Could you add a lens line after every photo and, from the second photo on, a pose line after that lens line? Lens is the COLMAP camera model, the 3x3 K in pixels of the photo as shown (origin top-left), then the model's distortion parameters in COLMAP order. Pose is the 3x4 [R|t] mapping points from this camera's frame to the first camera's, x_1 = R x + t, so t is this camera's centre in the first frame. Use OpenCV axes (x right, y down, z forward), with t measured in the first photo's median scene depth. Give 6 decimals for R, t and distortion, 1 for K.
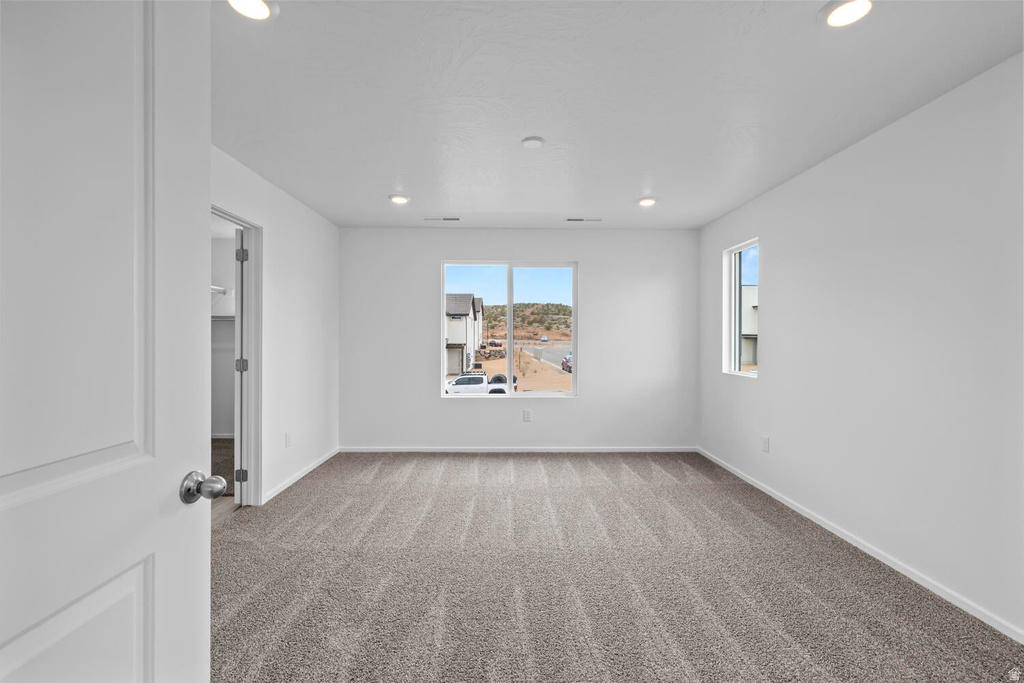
lens RADIAL K [[427.7, 0, 507.9], [0, 427.7, 338.4], [0, 0, 1]] dist [-0.003085, -0.000147]
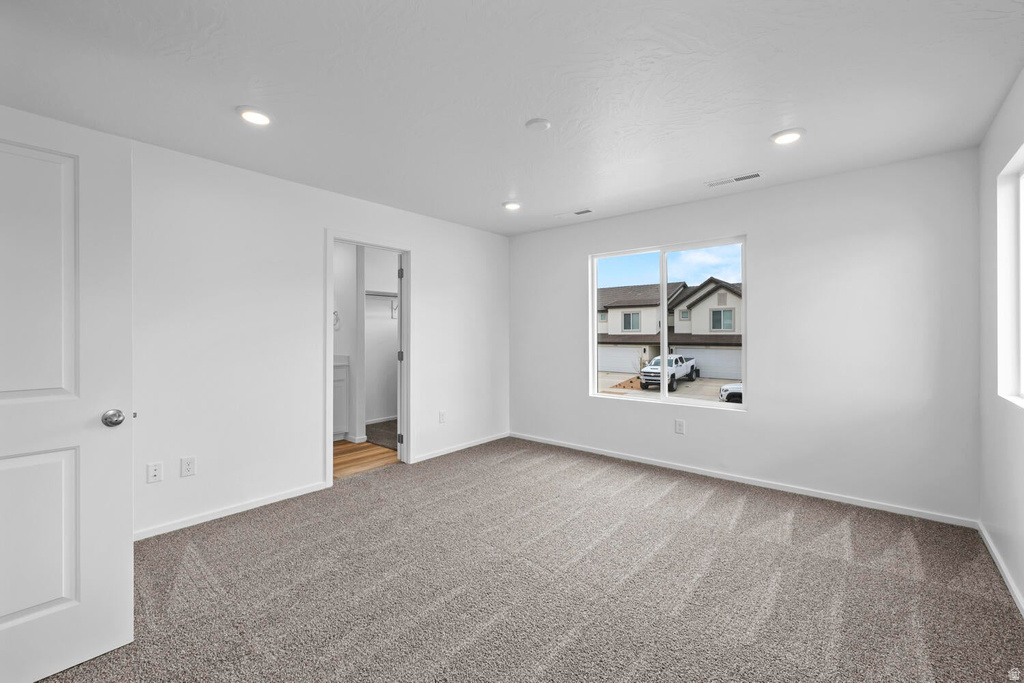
lens RADIAL K [[427.7, 0, 507.9], [0, 427.7, 338.4], [0, 0, 1]] dist [-0.003085, -0.000147]
pose [[0.755133, 0.001556, -0.655570, 0.423644], [0.003336, 0.999975, 0.006216, 0.000232], [0.655563, -0.006881, 0.755109, 0.179296]]
